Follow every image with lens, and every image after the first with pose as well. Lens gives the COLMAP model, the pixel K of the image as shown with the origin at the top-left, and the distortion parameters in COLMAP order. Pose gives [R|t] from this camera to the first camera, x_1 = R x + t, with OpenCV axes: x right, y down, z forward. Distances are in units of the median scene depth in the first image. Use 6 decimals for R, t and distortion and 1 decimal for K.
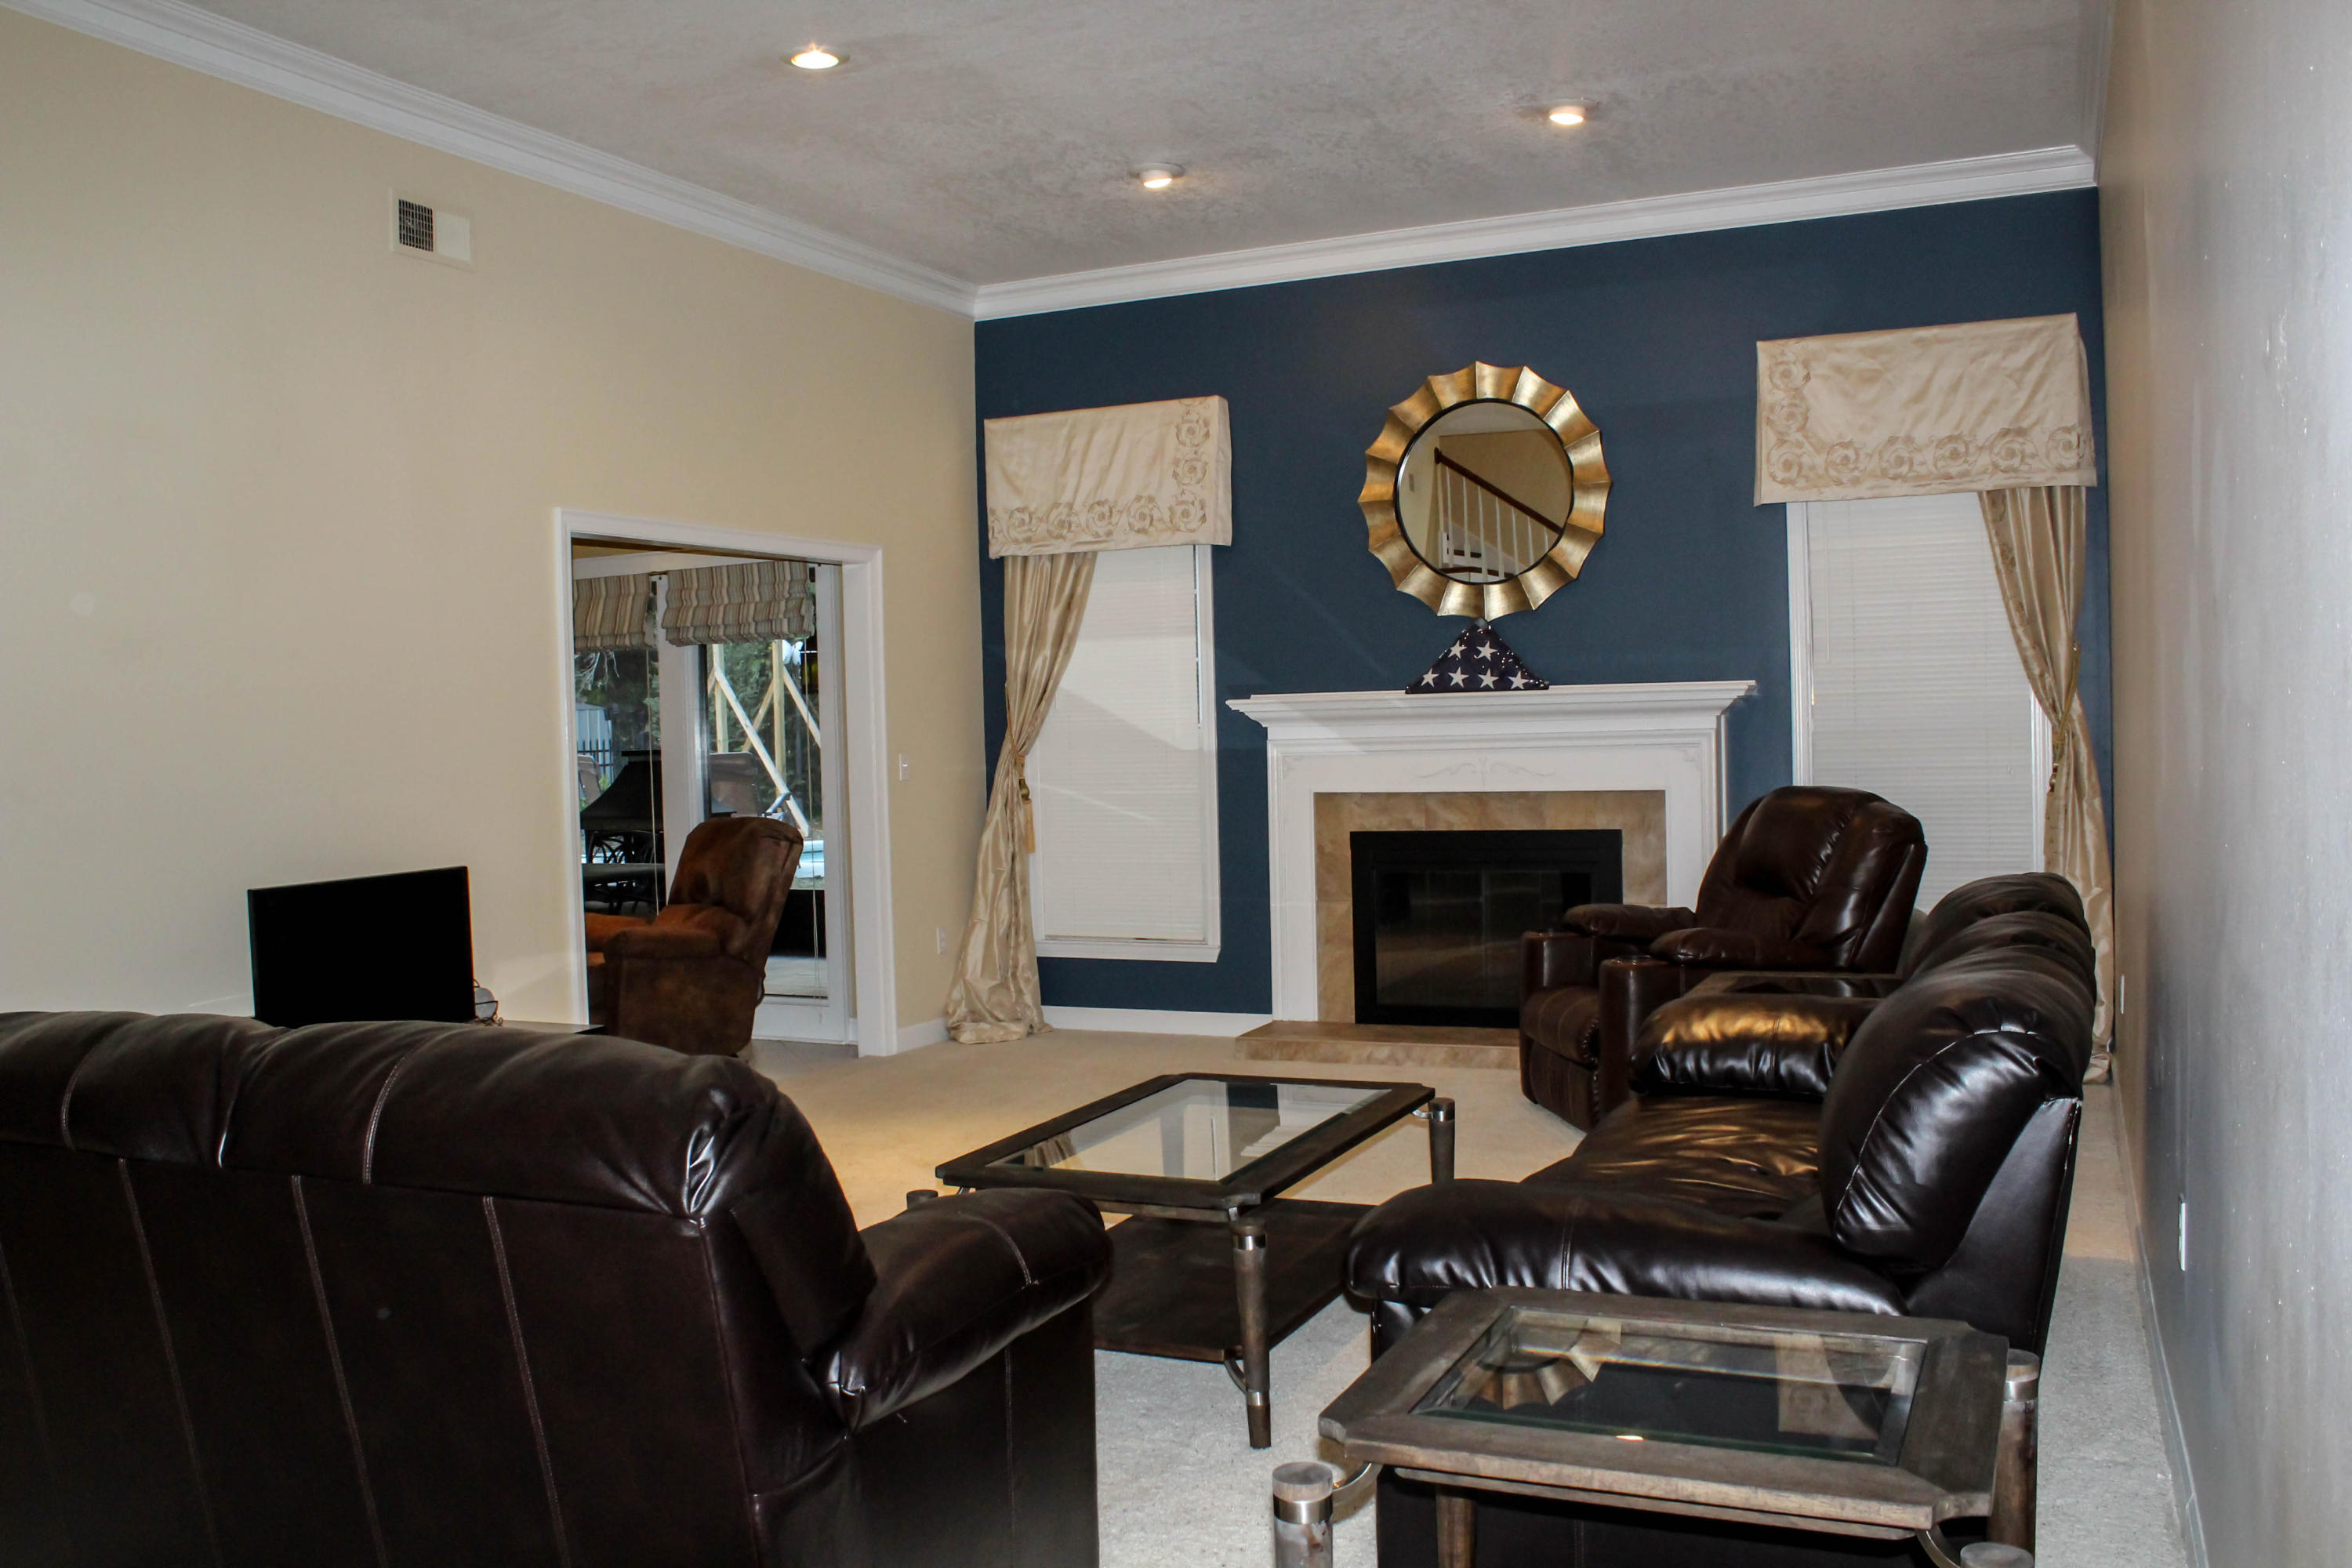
lens RADIAL K [[1981.9, 0, 1145.0], [0, 1981.9, 794.5], [0, 0, 1]] dist [-0.173738, 0.170793]
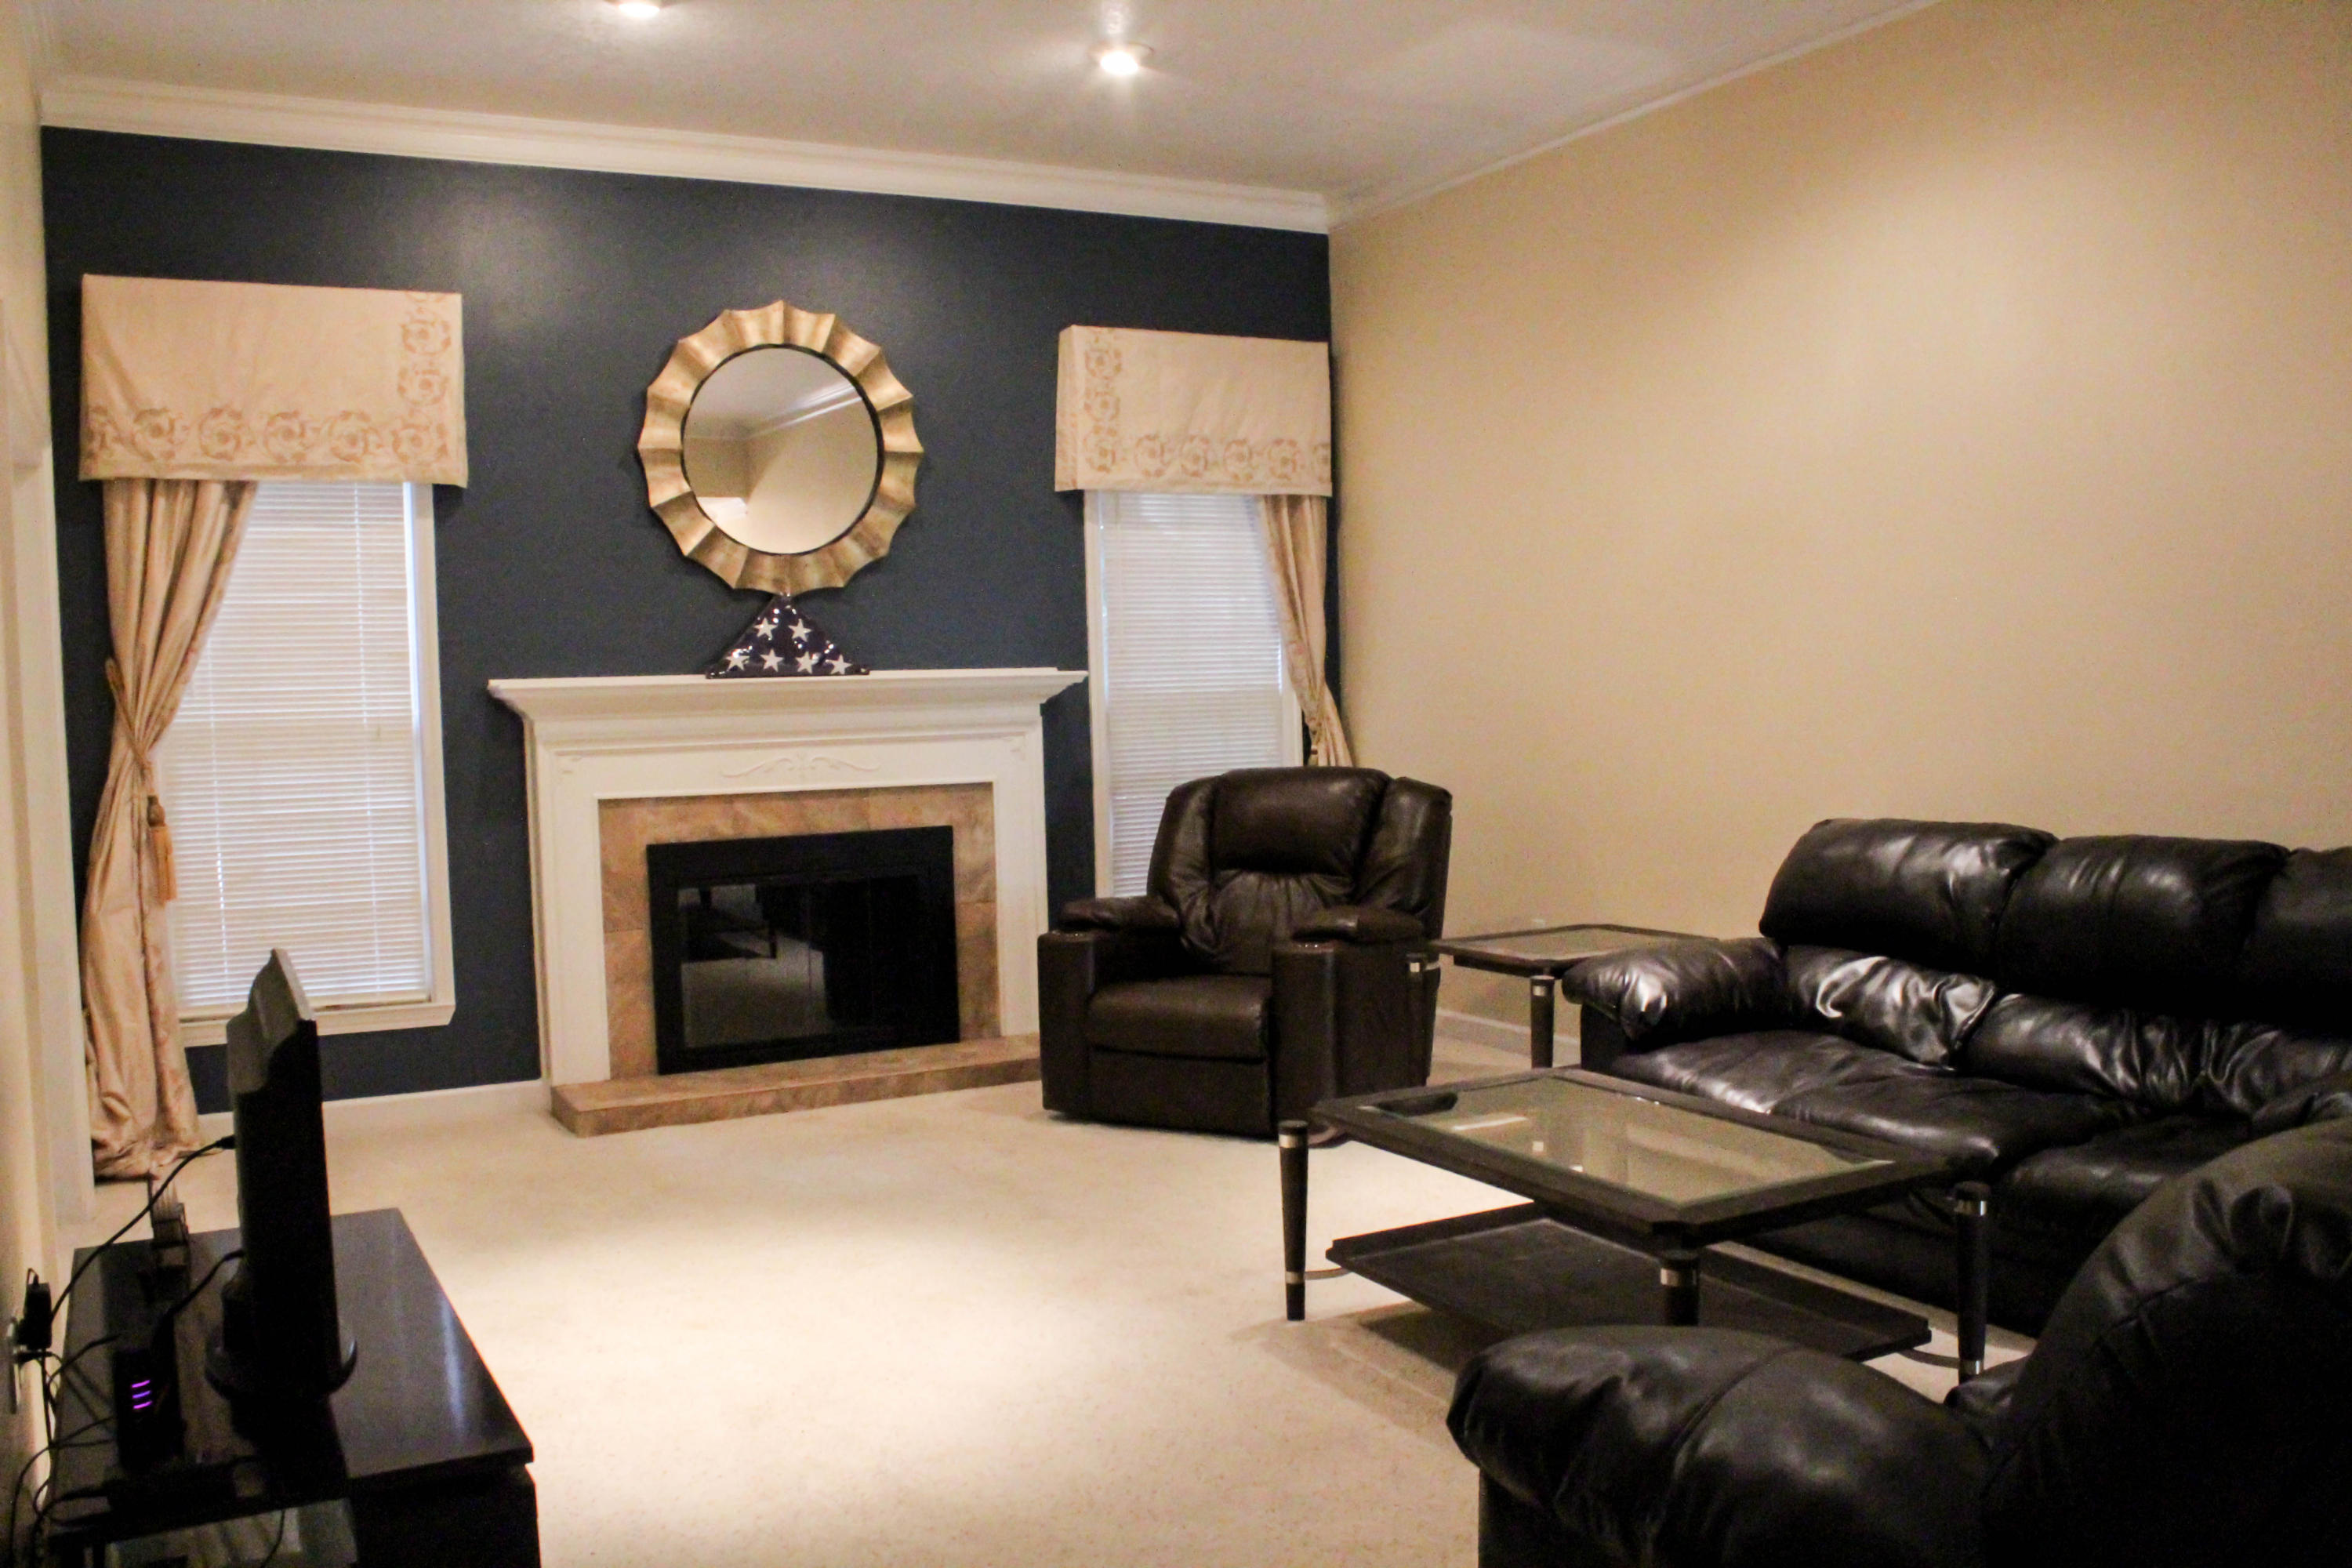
lens RADIAL K [[1981.9, 0, 1145.0], [0, 1981.9, 794.5], [0, 0, 1]] dist [-0.173738, 0.170793]
pose [[0.598412, -0.029432, 0.800648, -0.447235], [0.038913, 0.999213, 0.007648, -0.000494], [-0.800243, 0.026578, 0.599086, 0.356996]]
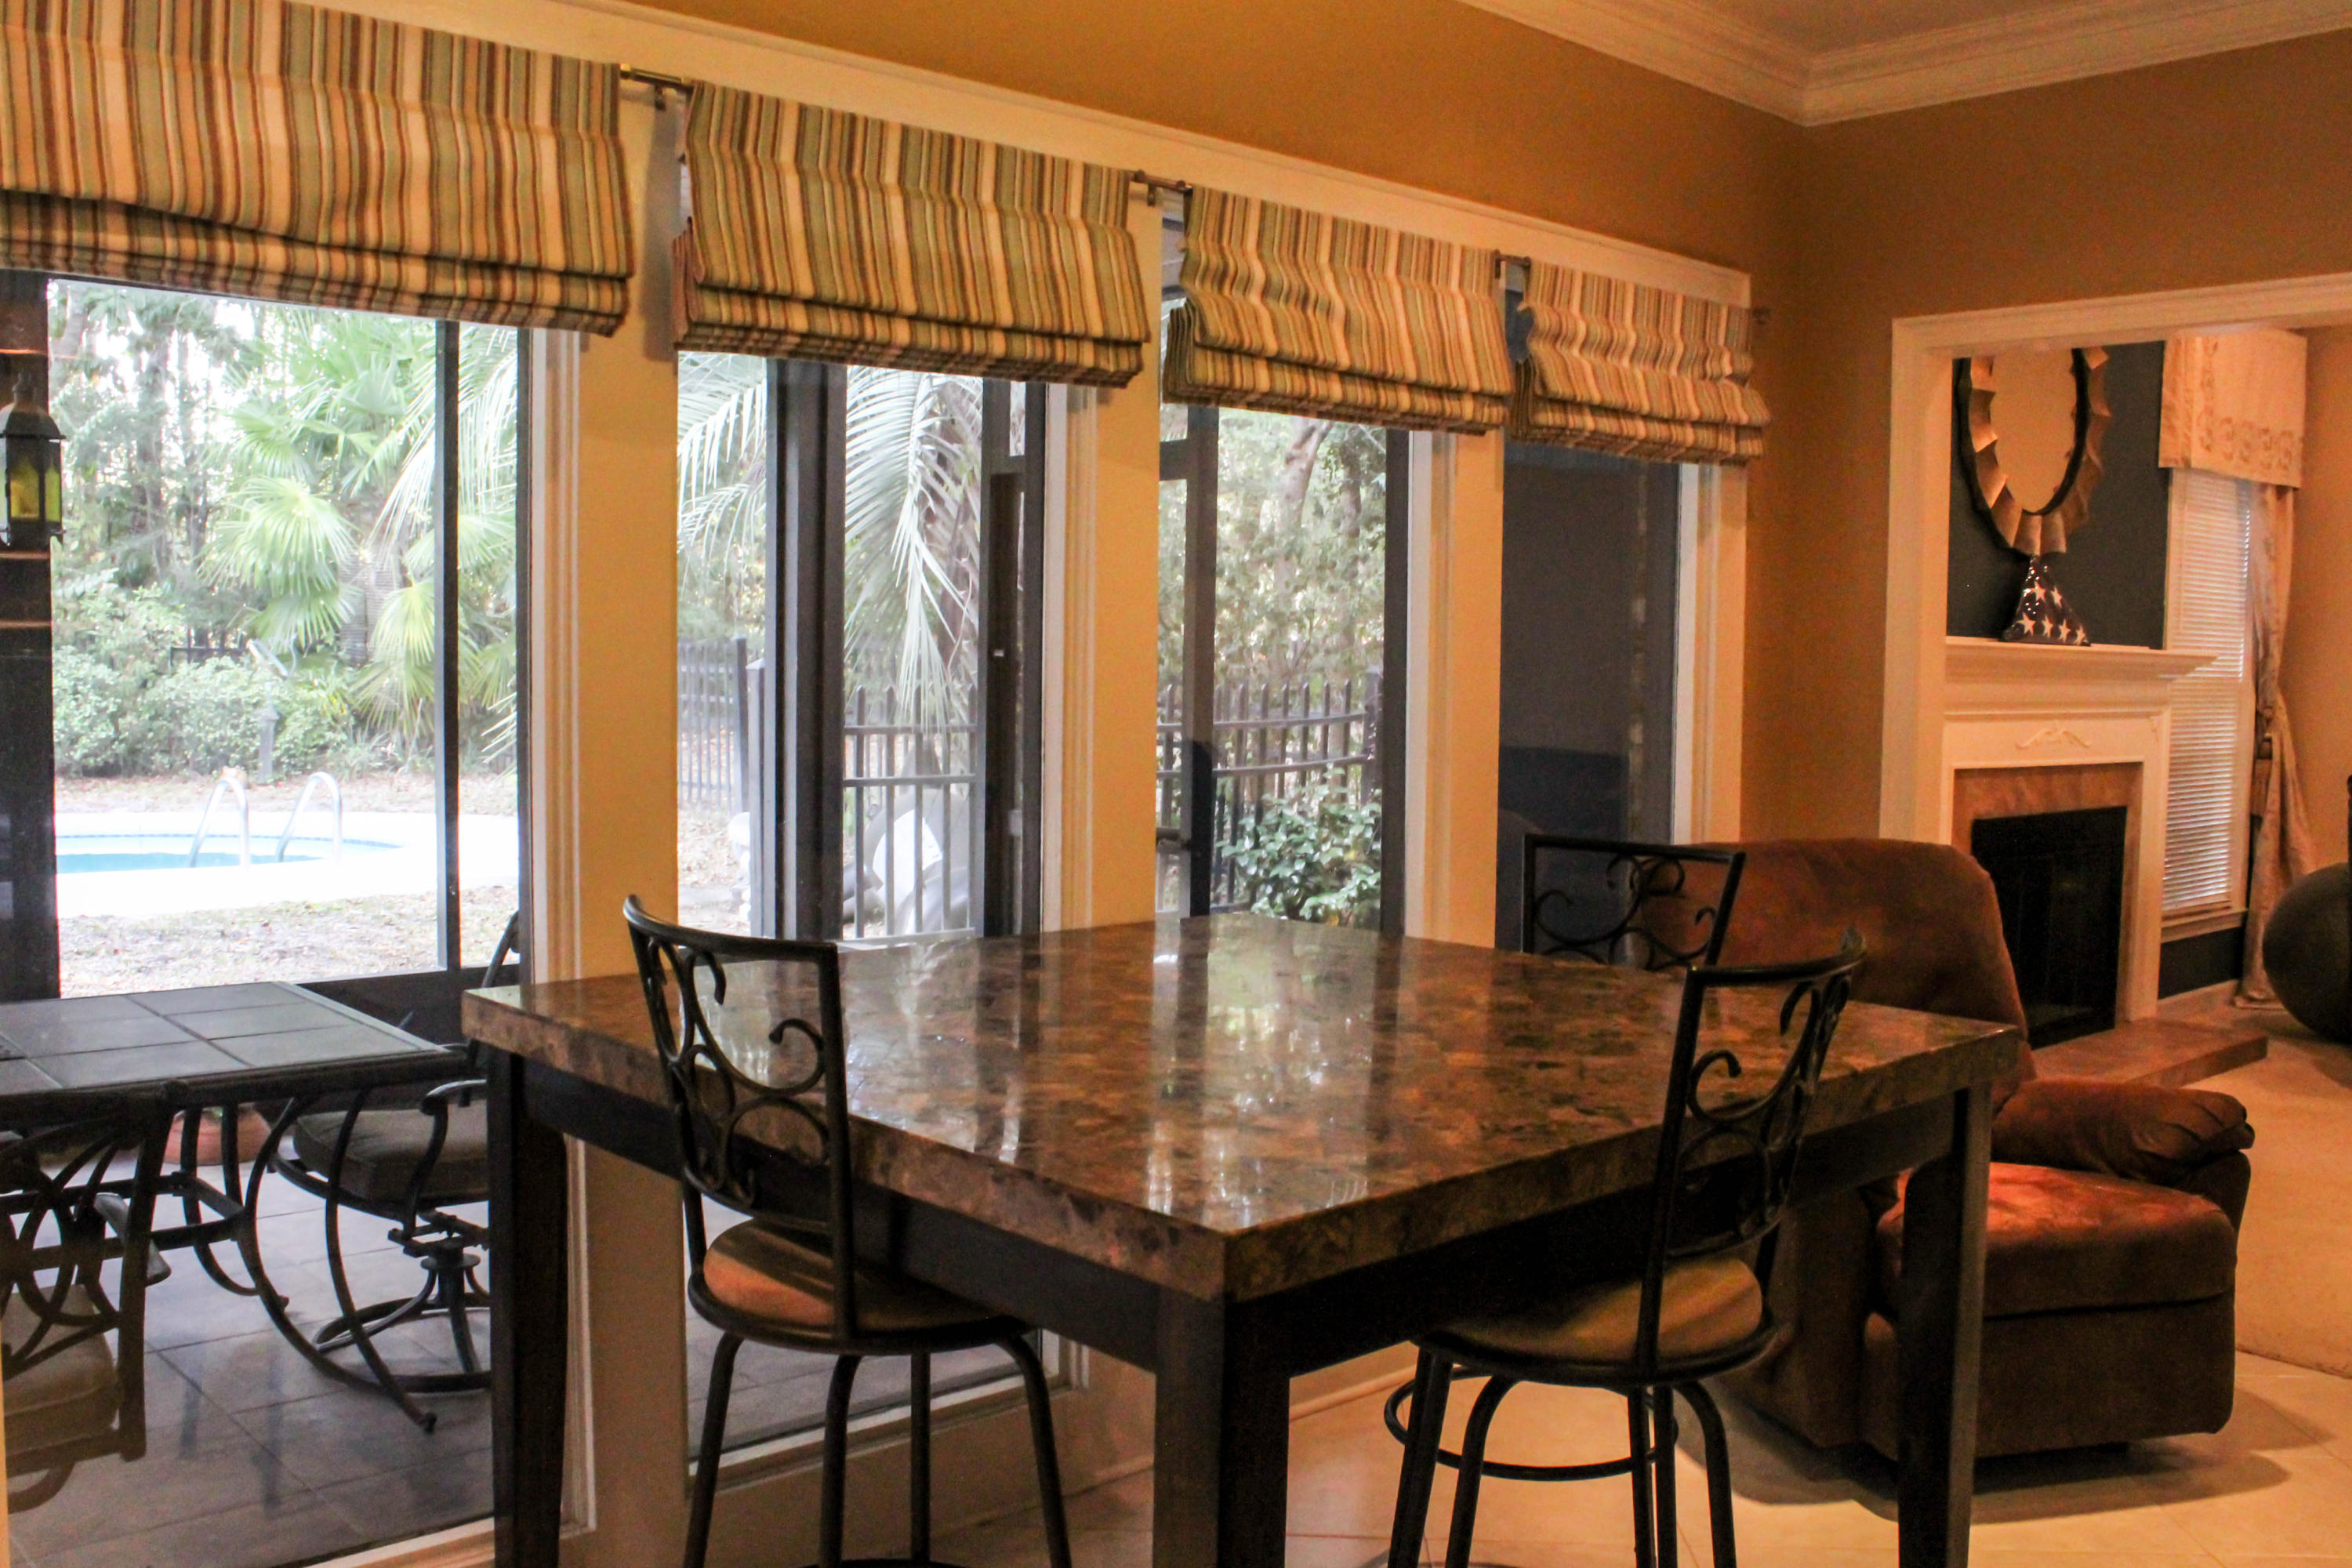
lens RADIAL K [[2107.8, 0, 1176.0], [0, 2107.8, 784.0], [0, 0, 1]] dist [-0.096063, 0.004984]
pose [[0.376016, -0.021752, 0.926358, -0.786674], [0.003774, 0.999752, 0.021944, -0.014586], [-0.926606, -0.004755, 0.376005, 1.030477]]
